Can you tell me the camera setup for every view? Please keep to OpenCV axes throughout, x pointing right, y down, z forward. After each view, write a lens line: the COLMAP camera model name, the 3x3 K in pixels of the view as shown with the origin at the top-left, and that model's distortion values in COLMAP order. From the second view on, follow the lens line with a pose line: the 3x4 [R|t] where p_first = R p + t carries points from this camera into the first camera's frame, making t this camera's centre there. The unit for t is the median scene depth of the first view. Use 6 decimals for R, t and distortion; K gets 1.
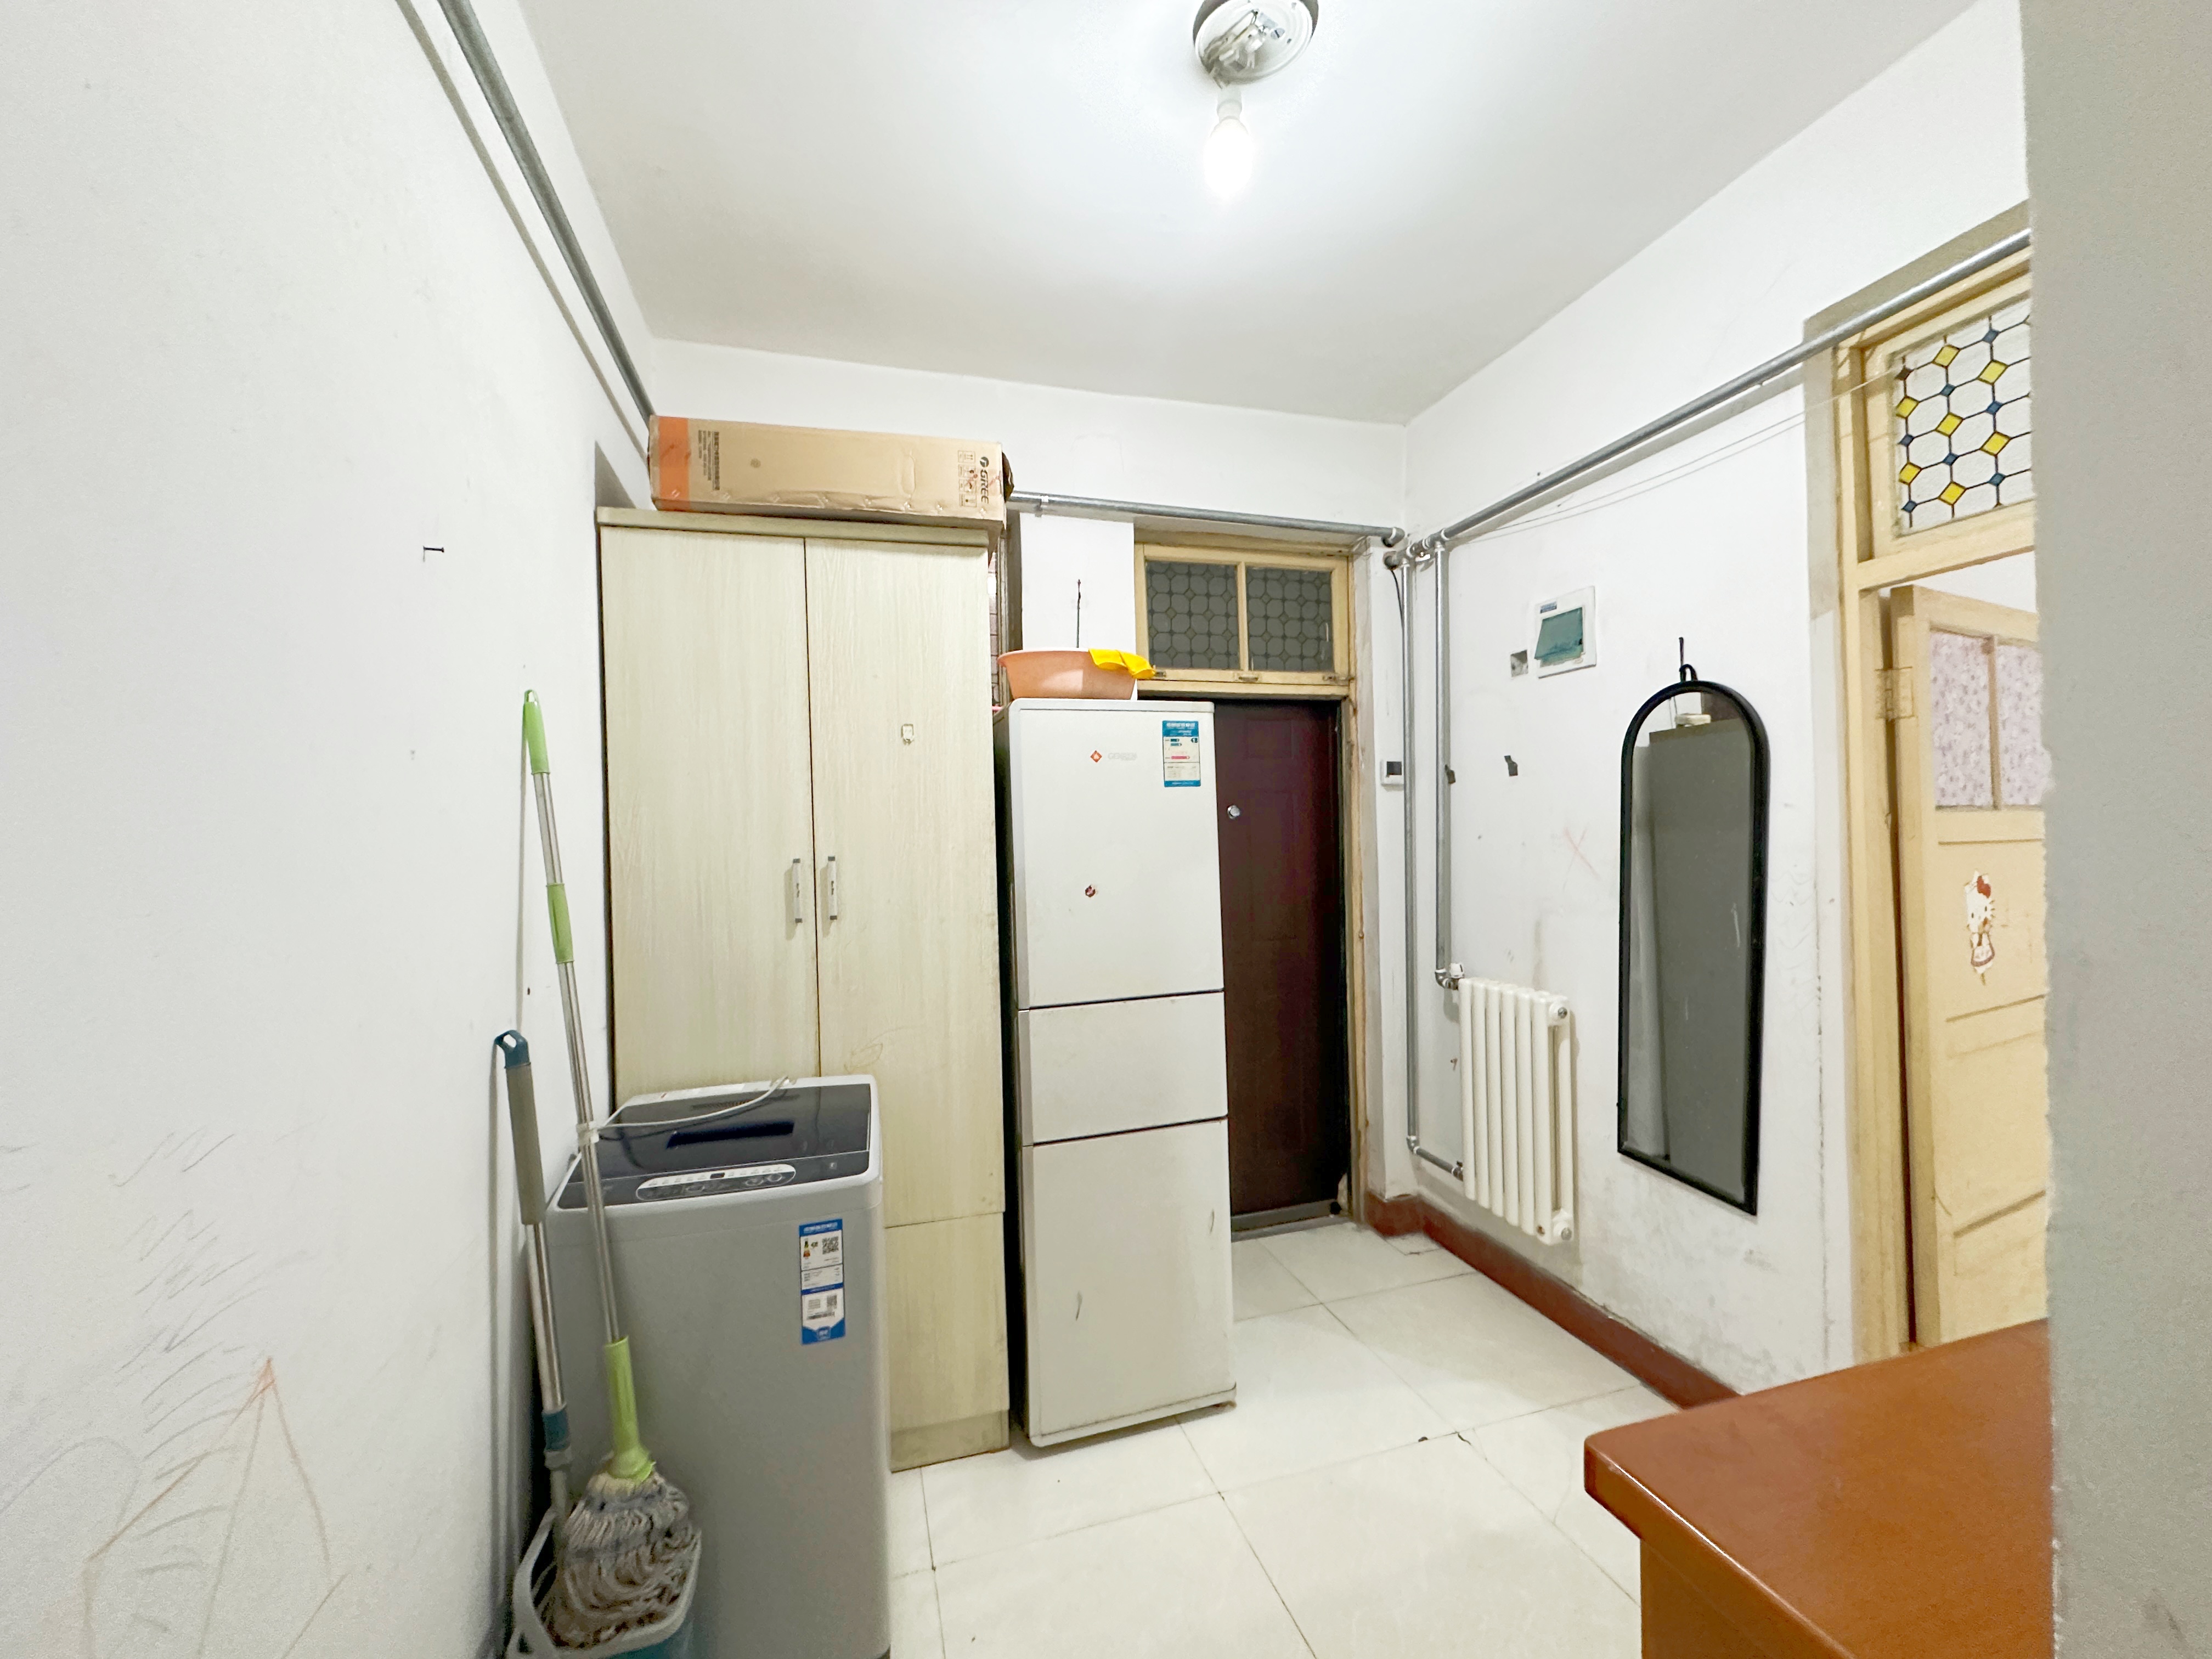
lens RADIAL K [[887.1, 0, 1101.6], [0, 887.1, 836.3], [0, 0, 1]] dist [0.003163, -0.000959]
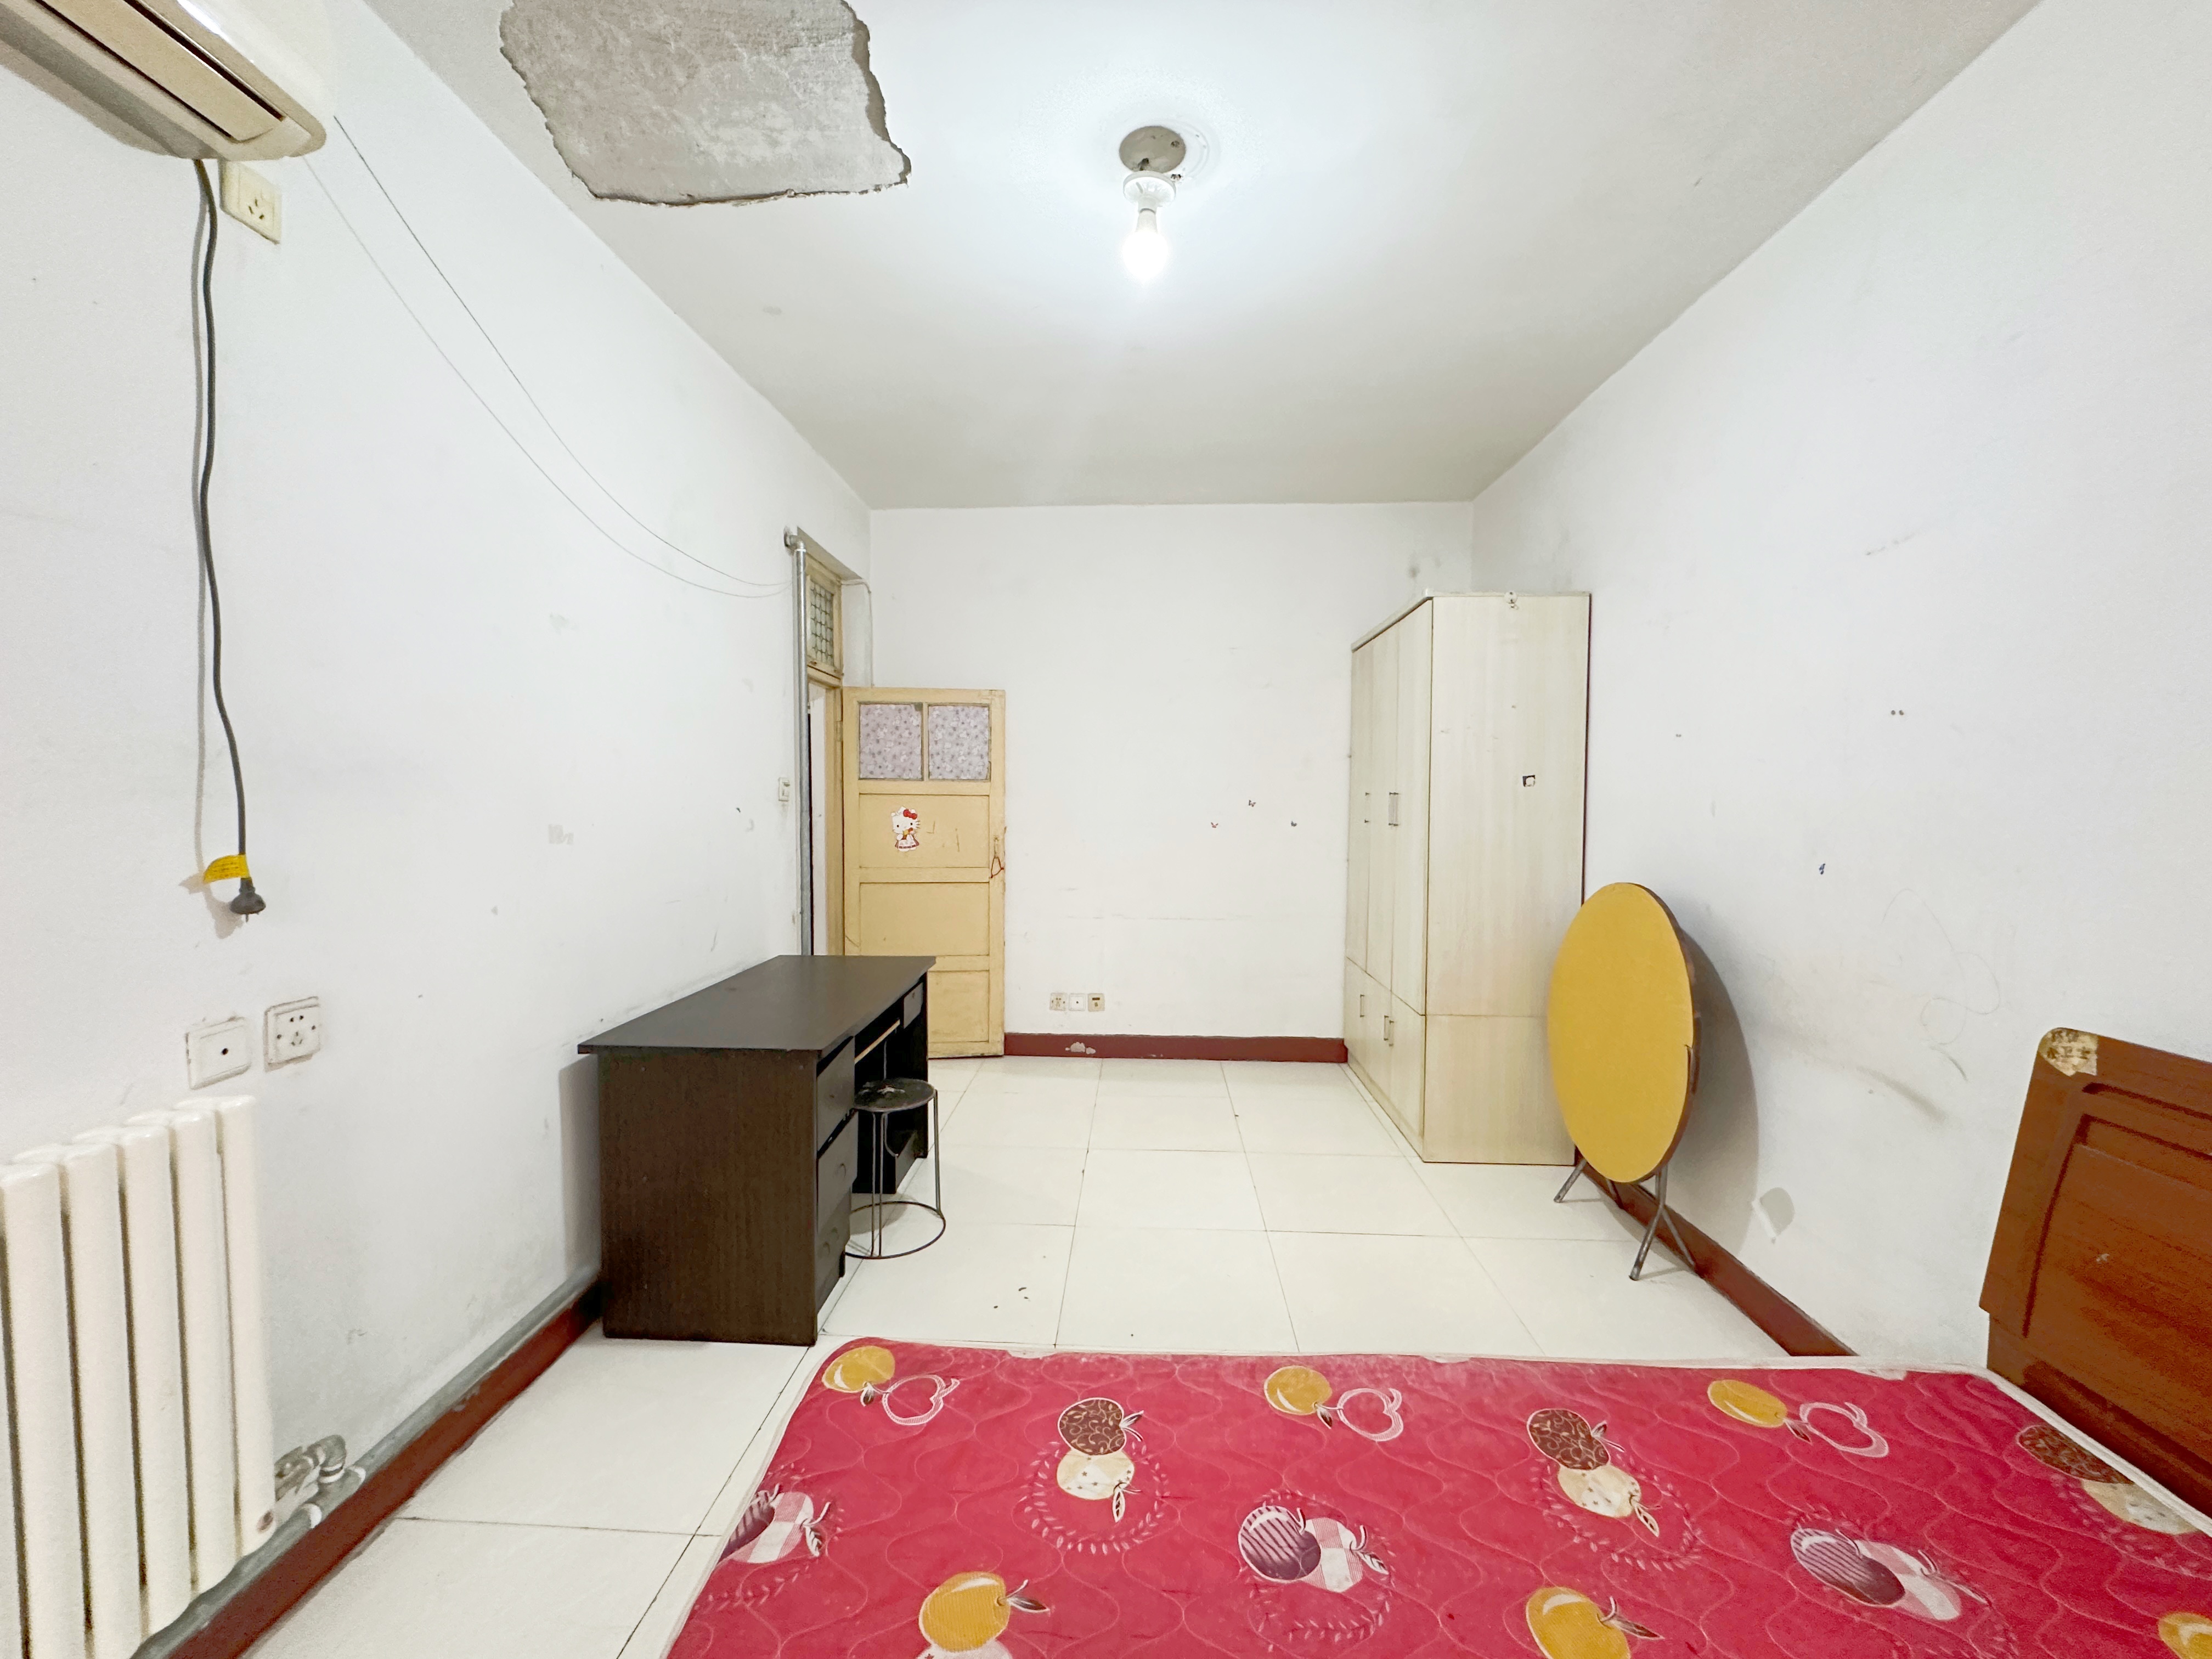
lens RADIAL K [[887.1, 0, 1107.2], [0, 887.1, 833.0], [0, 0, 1]] dist [0.003163, -0.000959]
pose [[0.949718, 0.046660, -0.309612, 2.171194], [-0.029620, 0.997788, 0.059515, -0.045386], [0.311704, -0.047352, 0.948999, -1.003045]]
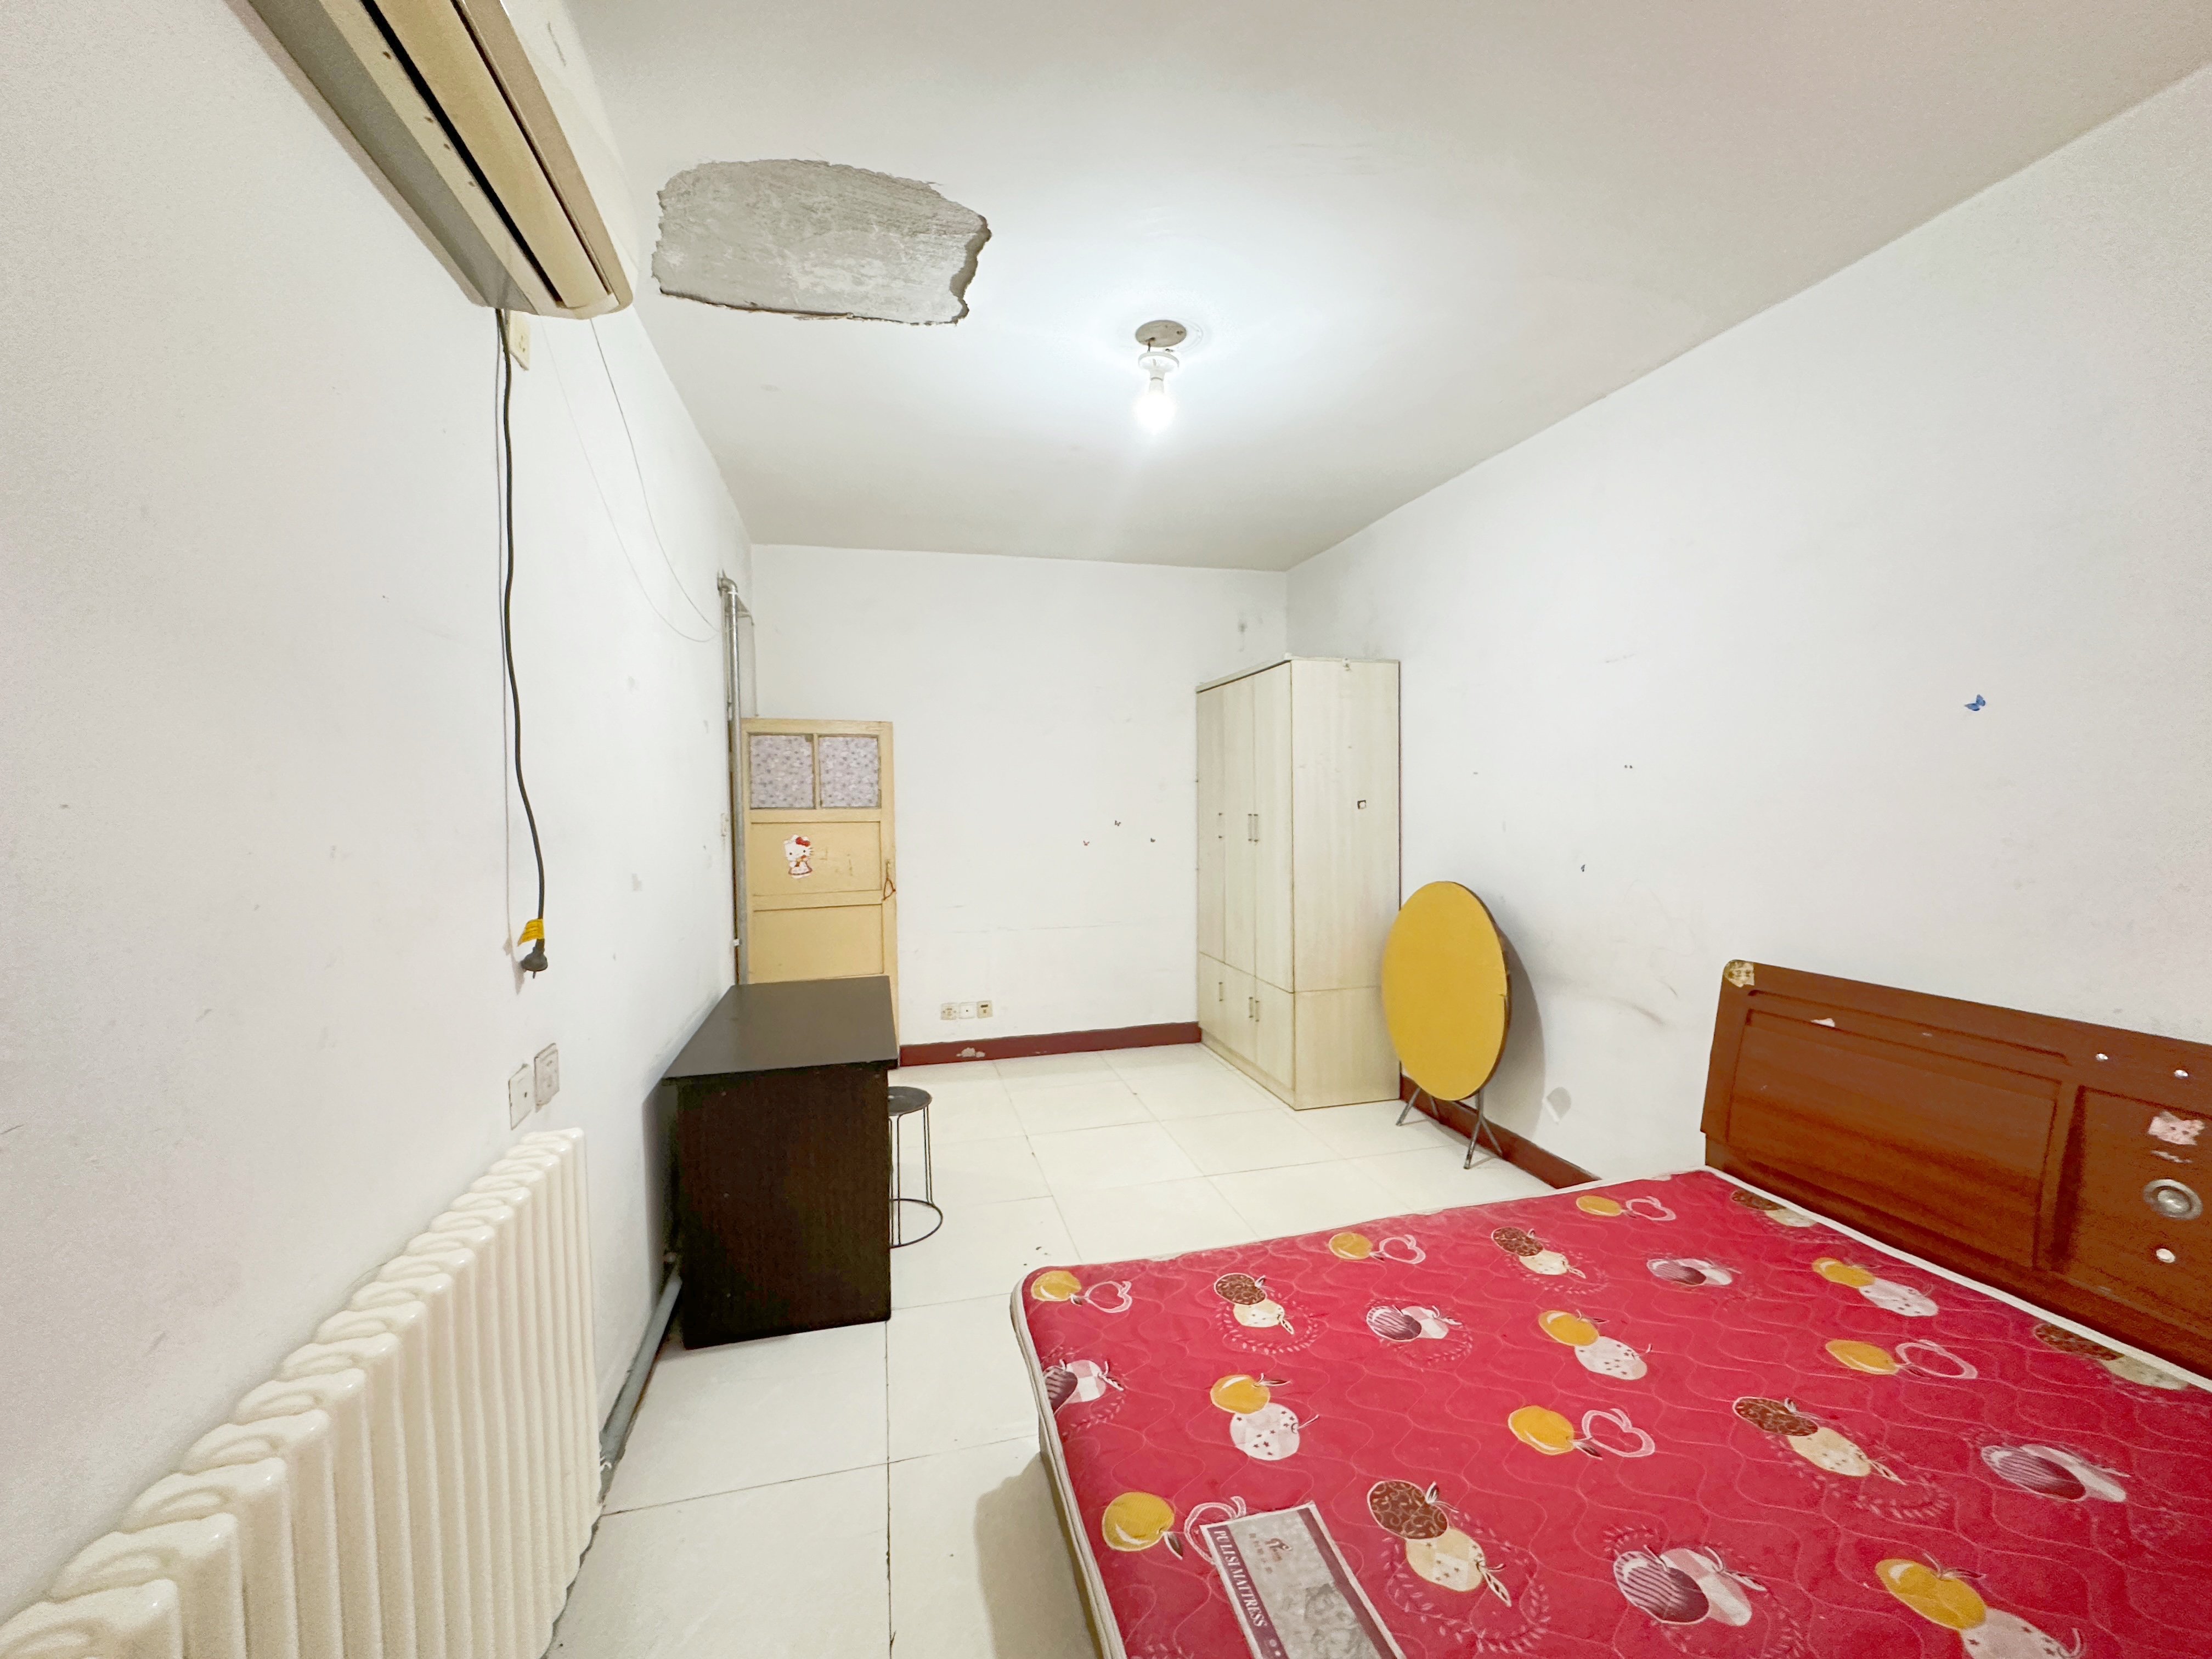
lens RADIAL K [[887.1, 0, 1113.5], [0, 887.1, 833.3], [0, 0, 1]] dist [0.003163, -0.000959]
pose [[0.999781, 0.016832, -0.012433, 1.834133], [-0.016246, 0.998821, 0.045753, -0.086086], [0.013189, -0.045541, 0.998875, -1.324996]]
